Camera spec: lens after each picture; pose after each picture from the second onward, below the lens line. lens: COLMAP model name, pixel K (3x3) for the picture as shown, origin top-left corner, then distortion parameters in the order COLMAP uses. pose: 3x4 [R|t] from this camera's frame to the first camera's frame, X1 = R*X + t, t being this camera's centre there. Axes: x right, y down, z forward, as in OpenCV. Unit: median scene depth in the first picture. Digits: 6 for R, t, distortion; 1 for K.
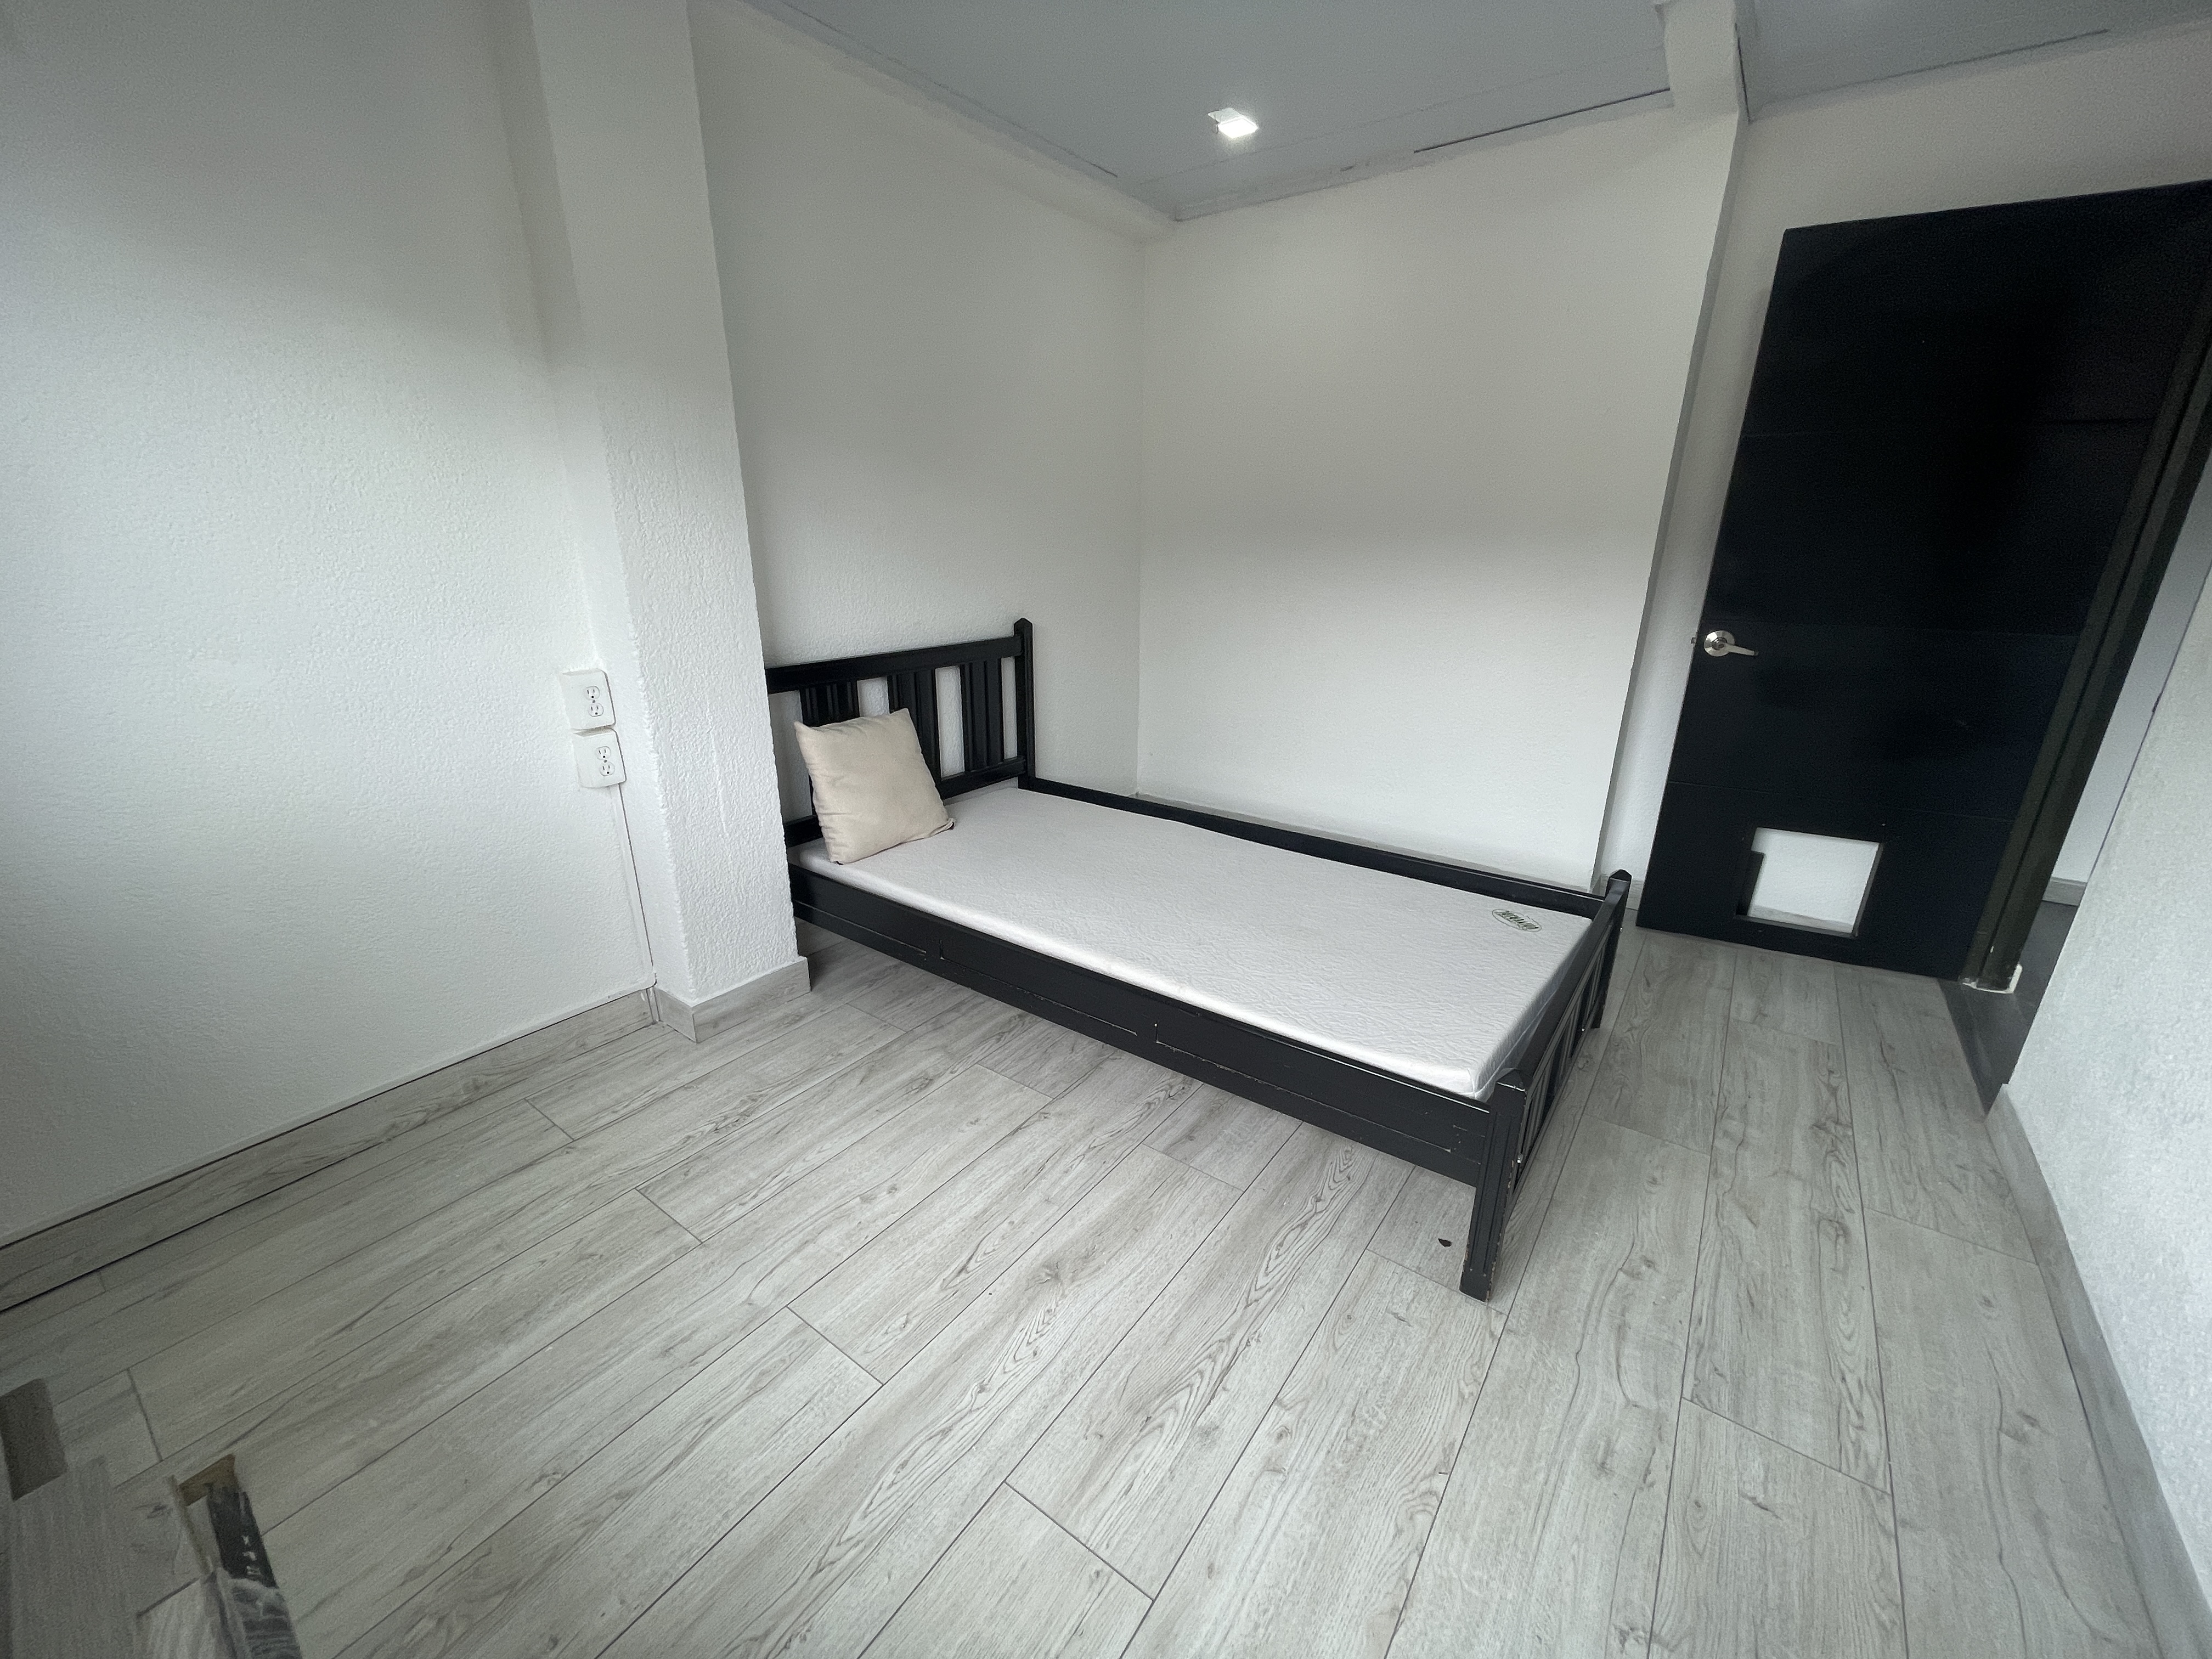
lens RADIAL K [[889.0, 0, 1087.2], [0, 889.0, 831.7], [0, 0, 1]] dist [-0.002362, -0.001284]
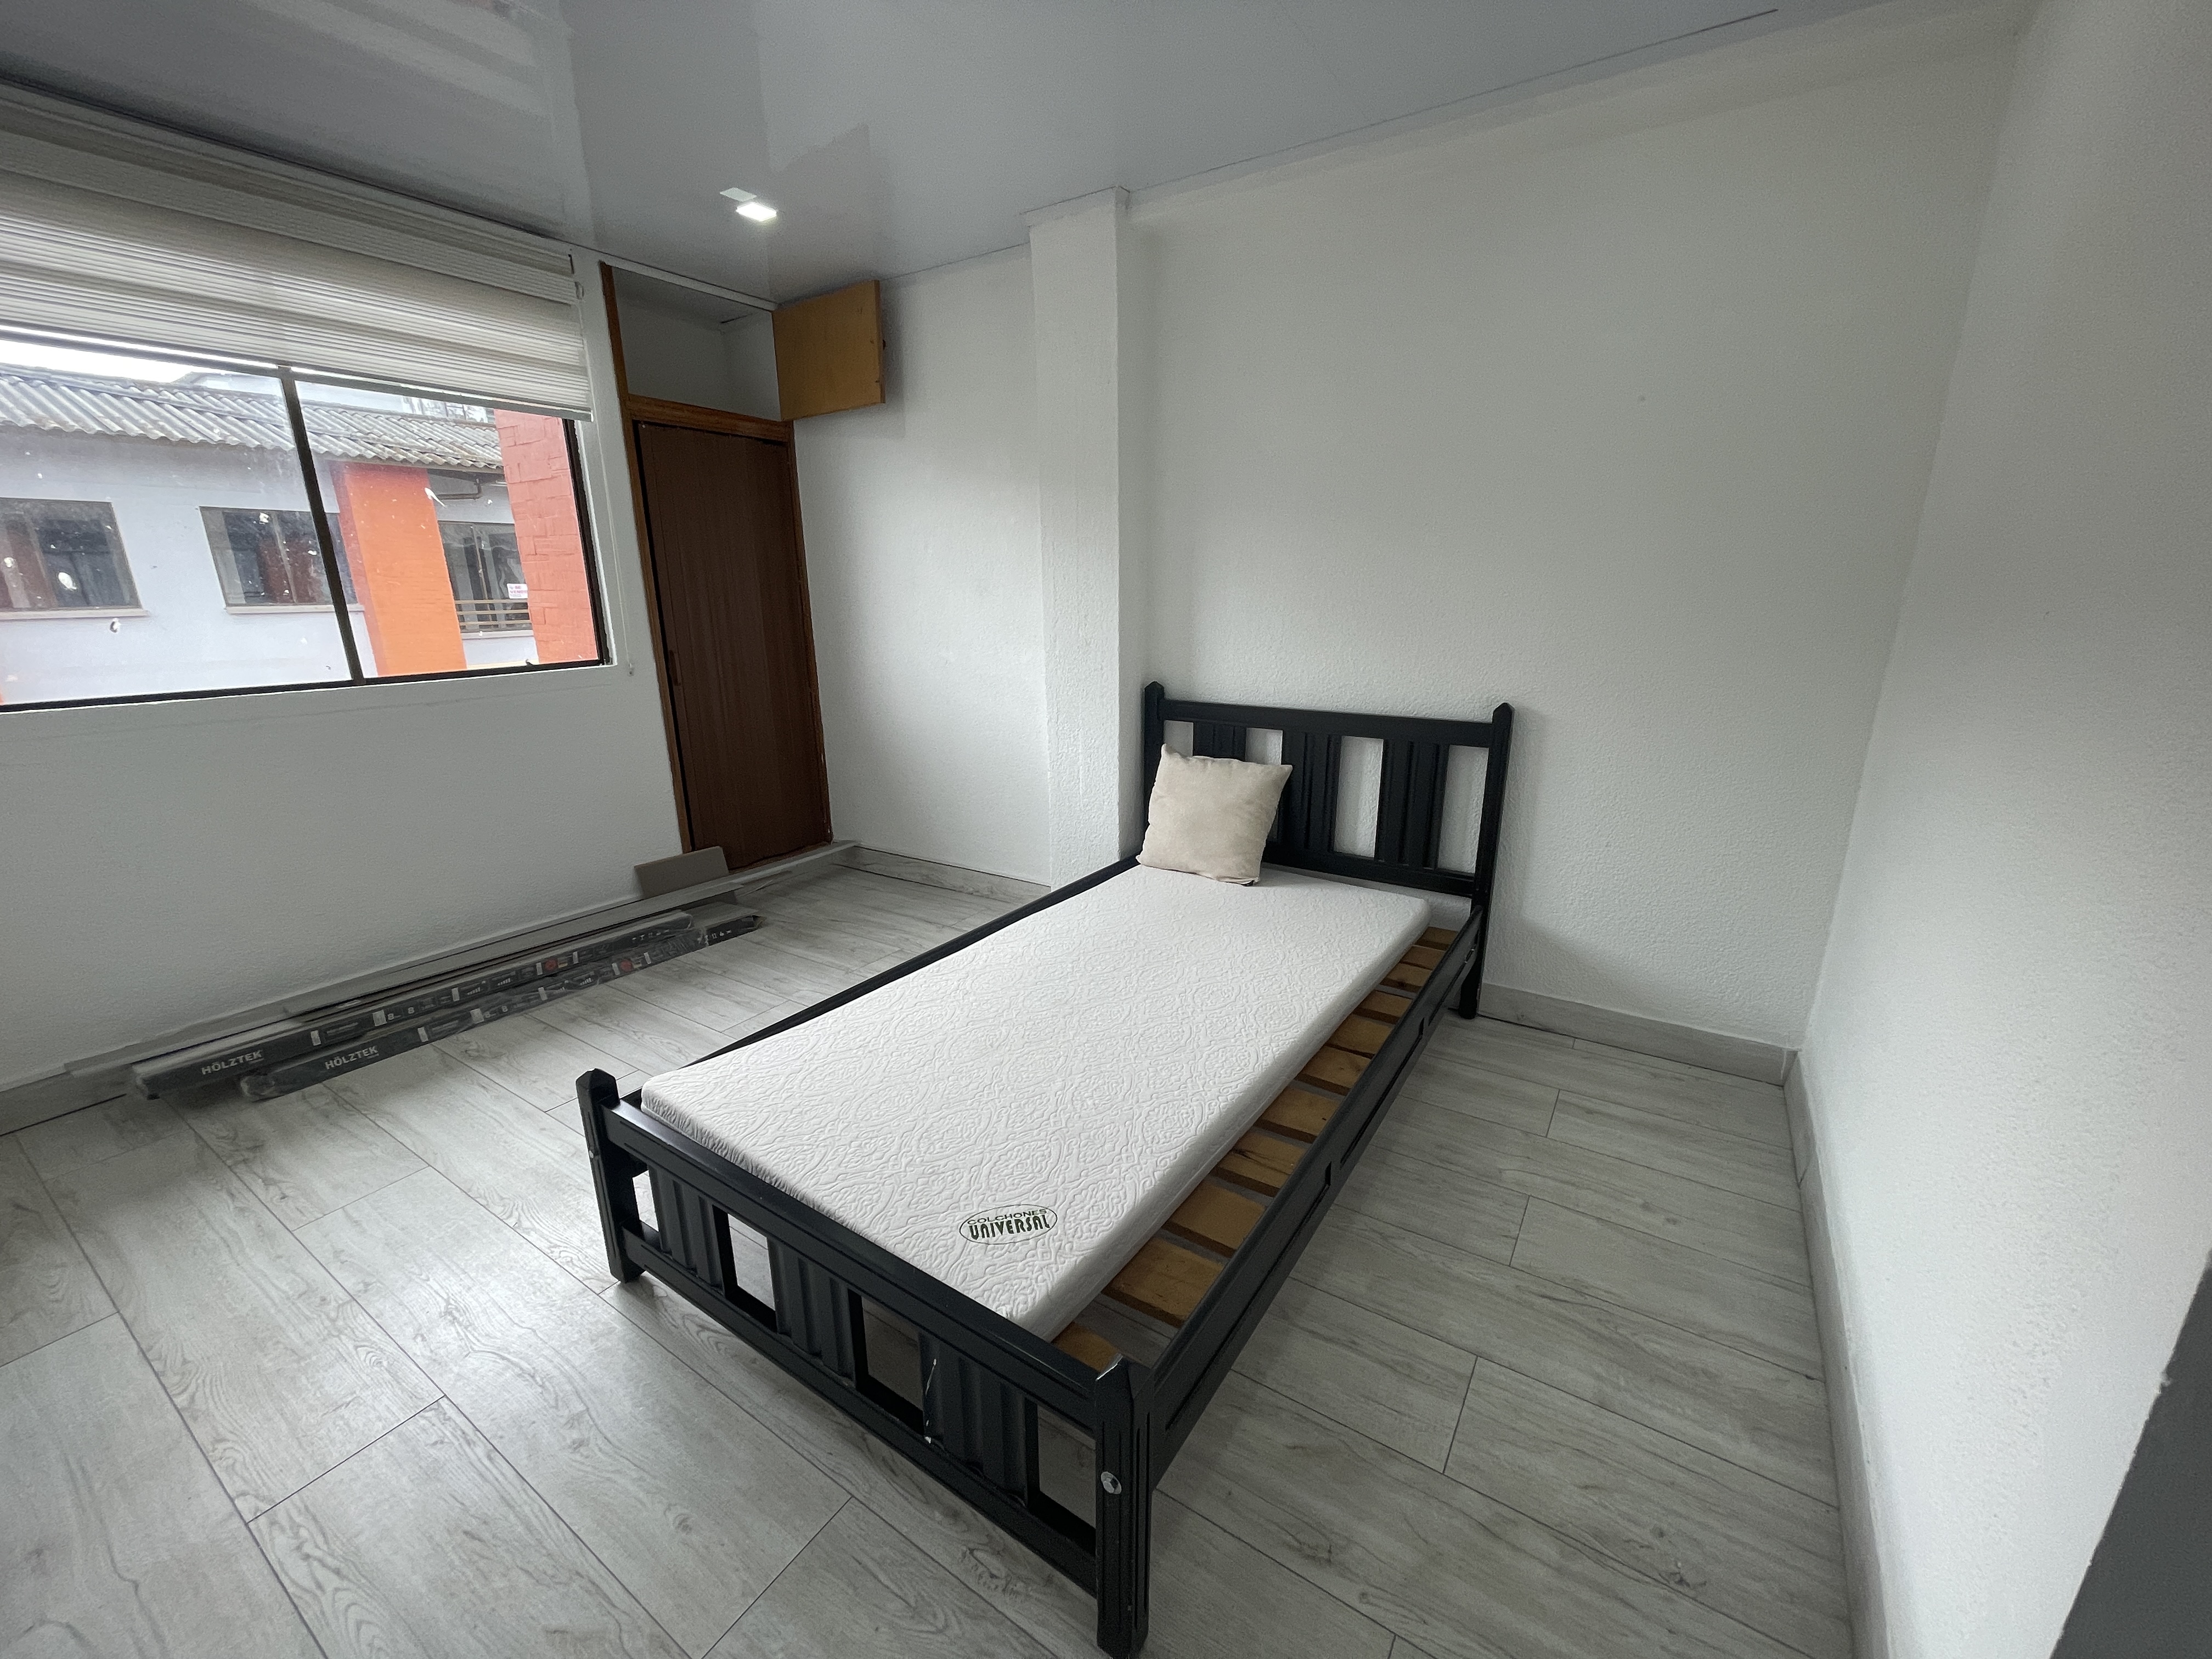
lens RADIAL K [[889.0, 0, 1093.5], [0, 889.0, 831.2], [0, 0, 1]] dist [-0.002362, -0.001284]
pose [[0.060013, 0.268630, -0.961372, 1.194694], [-0.319309, 0.917669, 0.236486, -0.369686], [0.945748, 0.292783, 0.140848, 1.065014]]
